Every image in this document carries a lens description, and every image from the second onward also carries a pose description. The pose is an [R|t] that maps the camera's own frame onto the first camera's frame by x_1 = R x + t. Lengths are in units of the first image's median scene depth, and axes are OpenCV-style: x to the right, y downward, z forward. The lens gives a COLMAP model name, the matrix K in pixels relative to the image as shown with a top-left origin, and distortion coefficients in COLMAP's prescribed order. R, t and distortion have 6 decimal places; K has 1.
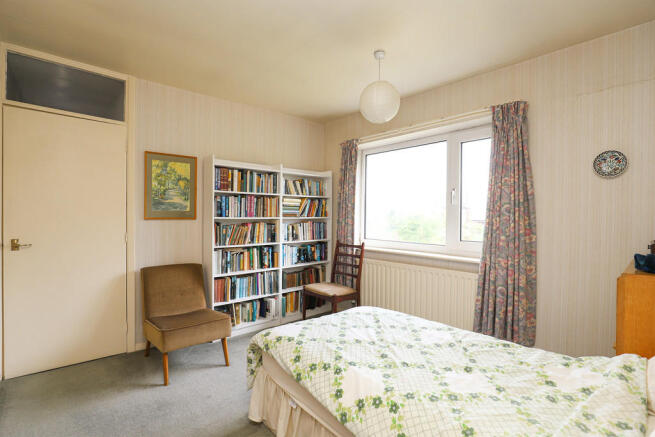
lens RADIAL K [[304.6, 0, 326.3], [0, 304.6, 219.9], [0, 0, 1]] dist [-0.019019, -0.000377]
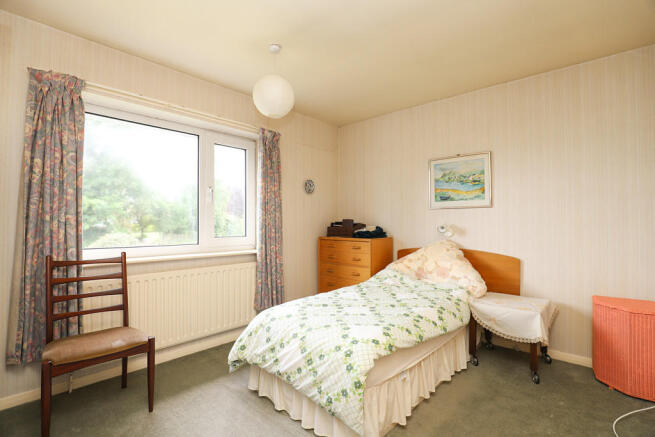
lens RADIAL K [[304.6, 0, 326.2], [0, 304.6, 217.2], [0, 0, 1]] dist [-0.019019, -0.000377]
pose [[-0.087556, -0.001585, 0.996158, -0.602366], [0.003092, 0.999993, 0.001863, -0.000703], [-0.996155, 0.003243, -0.087550, 0.676391]]
